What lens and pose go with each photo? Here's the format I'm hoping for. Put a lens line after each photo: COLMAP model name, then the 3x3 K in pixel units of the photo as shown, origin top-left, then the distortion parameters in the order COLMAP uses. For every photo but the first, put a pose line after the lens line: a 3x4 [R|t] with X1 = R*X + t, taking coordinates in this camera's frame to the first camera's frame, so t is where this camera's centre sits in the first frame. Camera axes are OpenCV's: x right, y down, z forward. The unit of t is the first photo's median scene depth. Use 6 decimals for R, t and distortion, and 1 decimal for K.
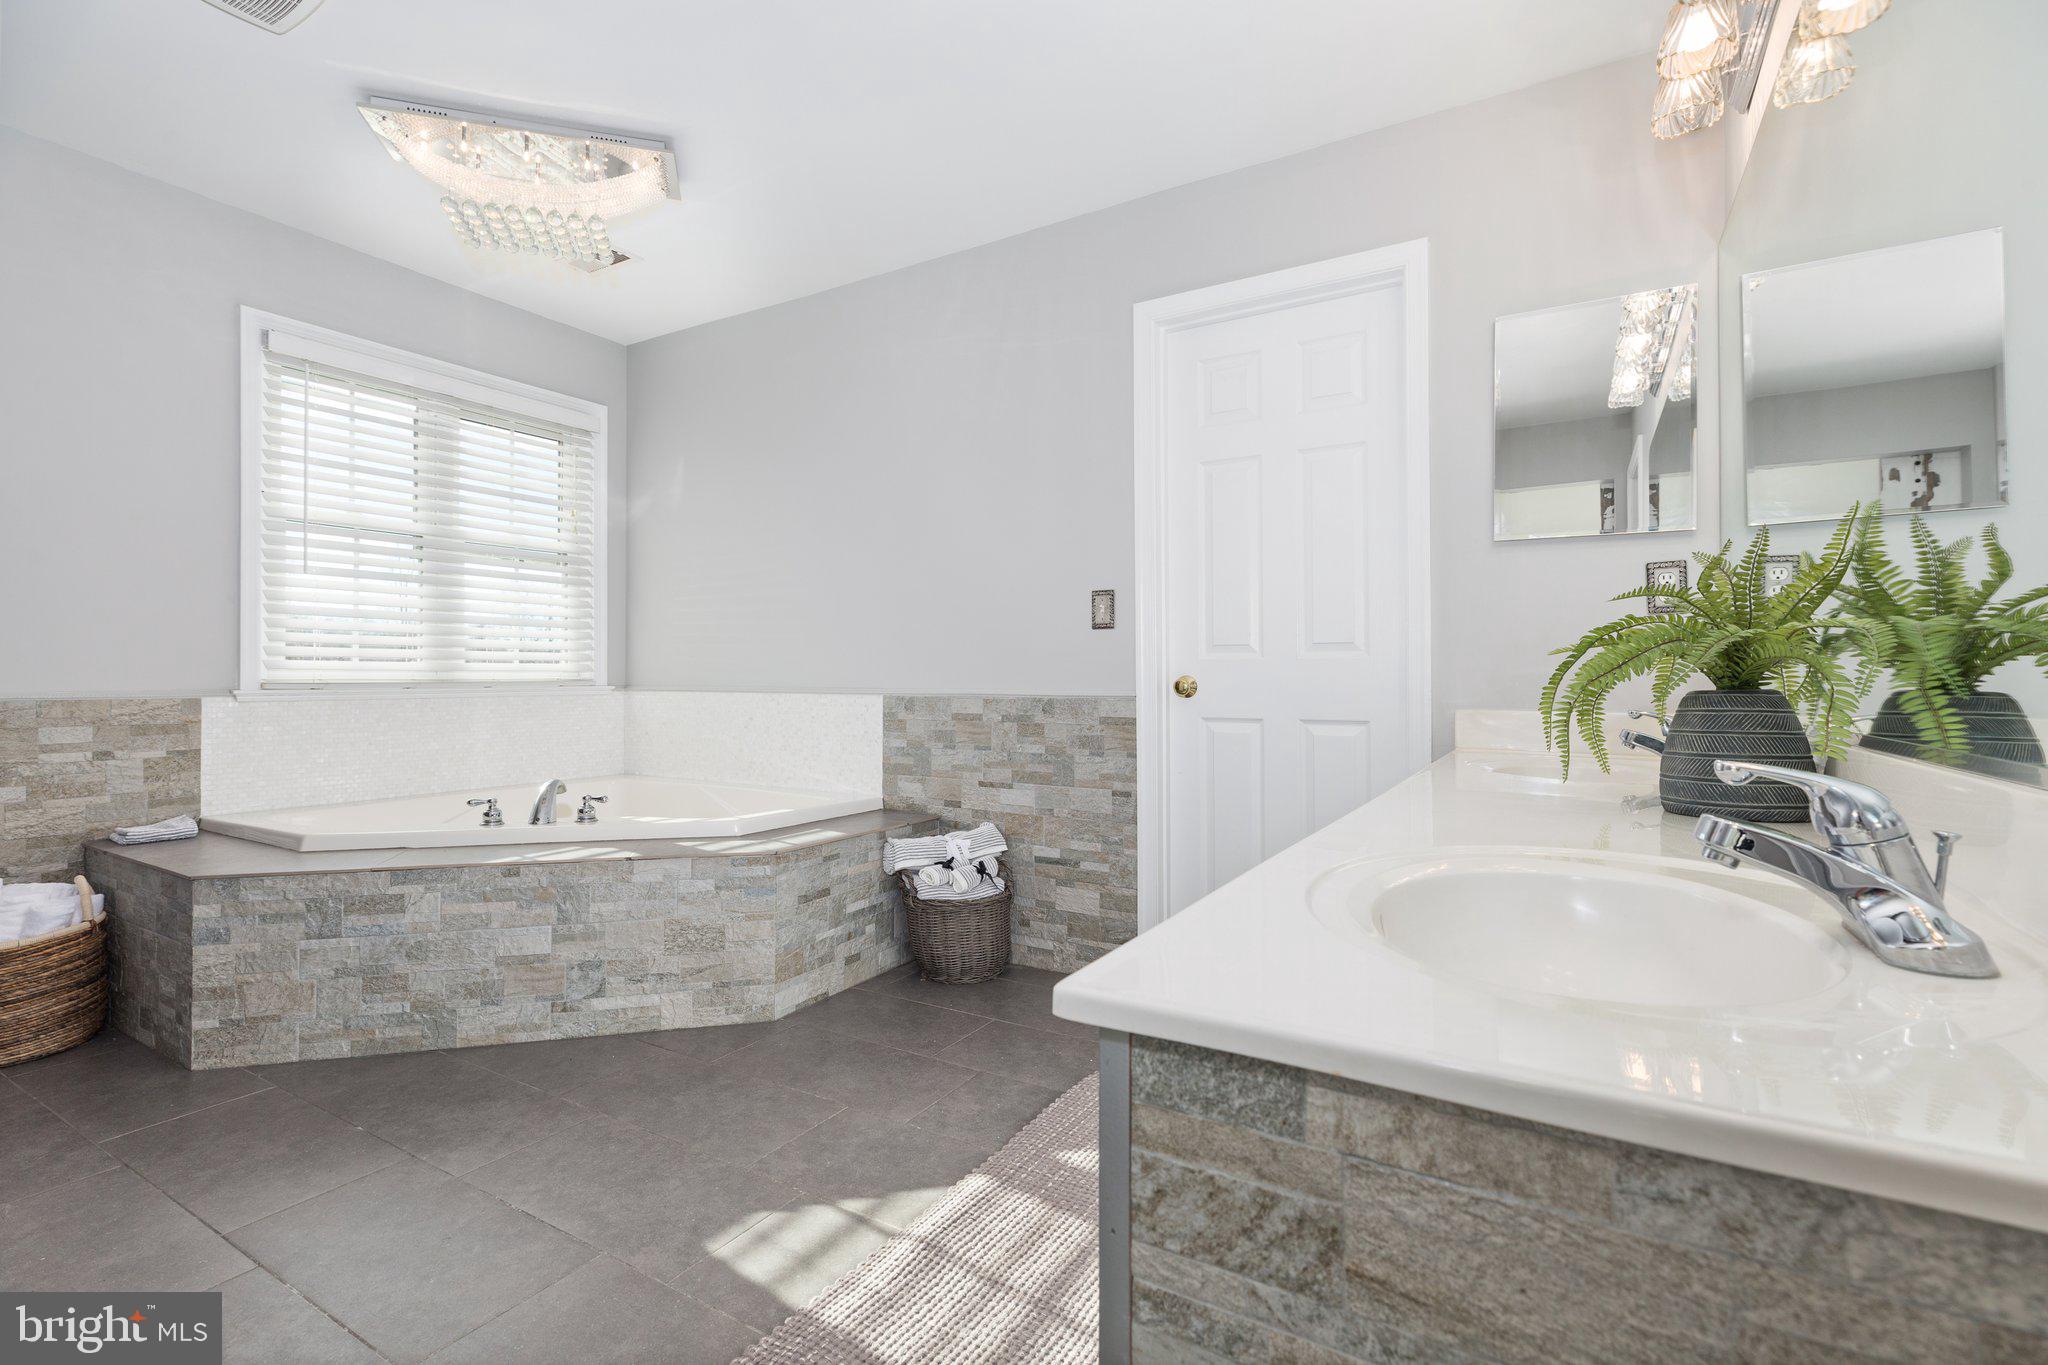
lens RADIAL K [[928.6, 0, 1024.8], [0, 928.6, 675.4], [0, 0, 1]] dist [0.003481, 0.000204]
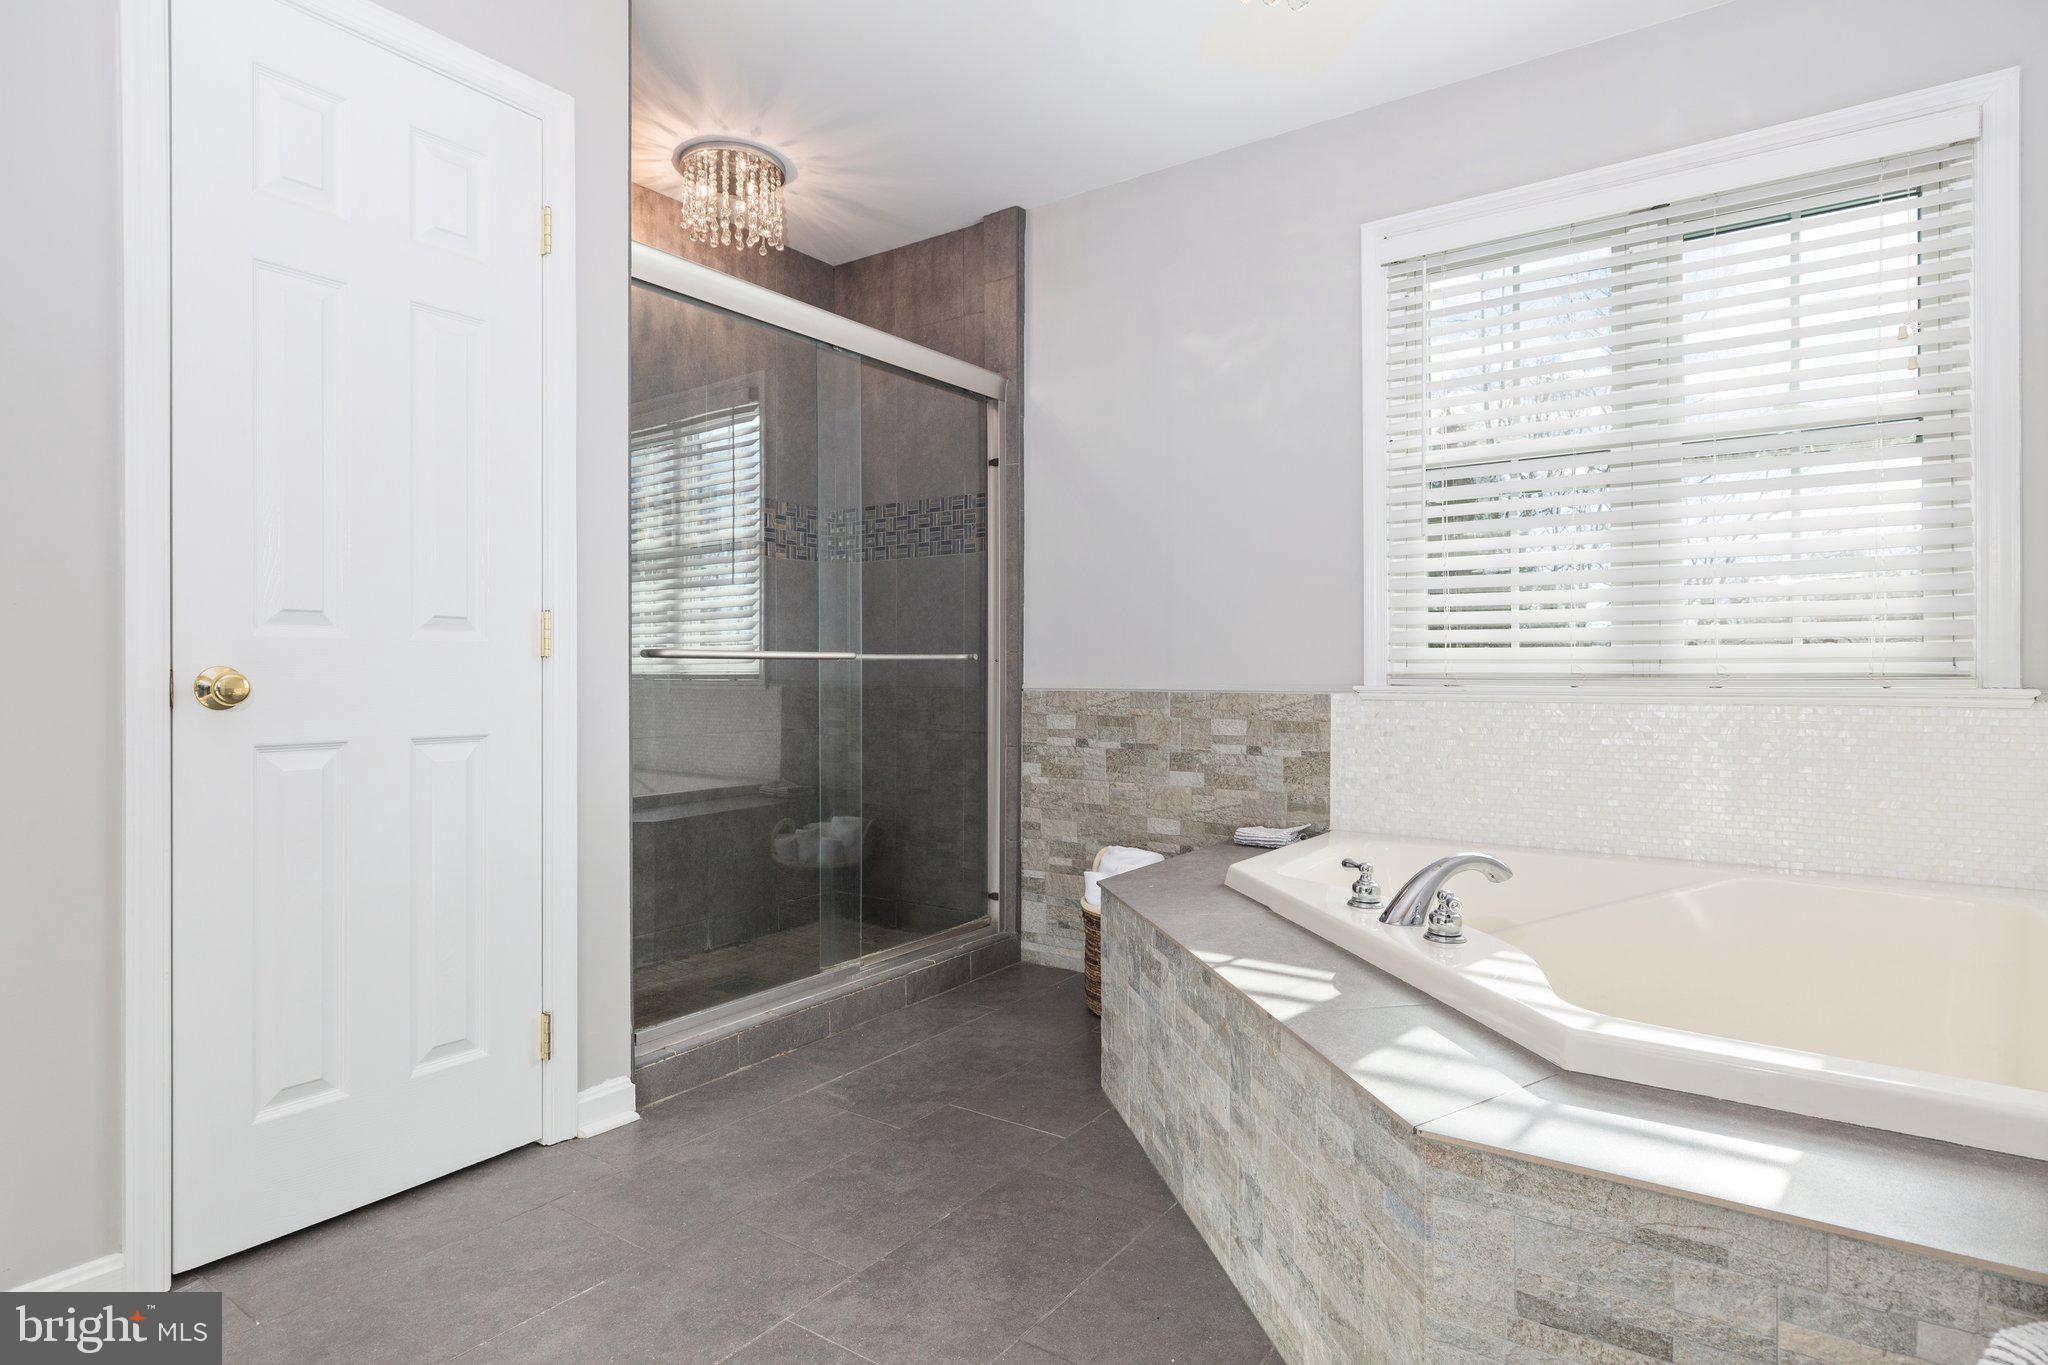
lens RADIAL K [[1068.7, 0, 1024.0], [0, 1068.7, 683.9], [0, 0, 1]] dist [0.001677, -0.000207]
pose [[-0.084301, -0.004313, -0.996431, 0.149006], [-0.004932, 0.999980, -0.003911, 0.020939], [0.996428, 0.004584, -0.084321, 0.828093]]
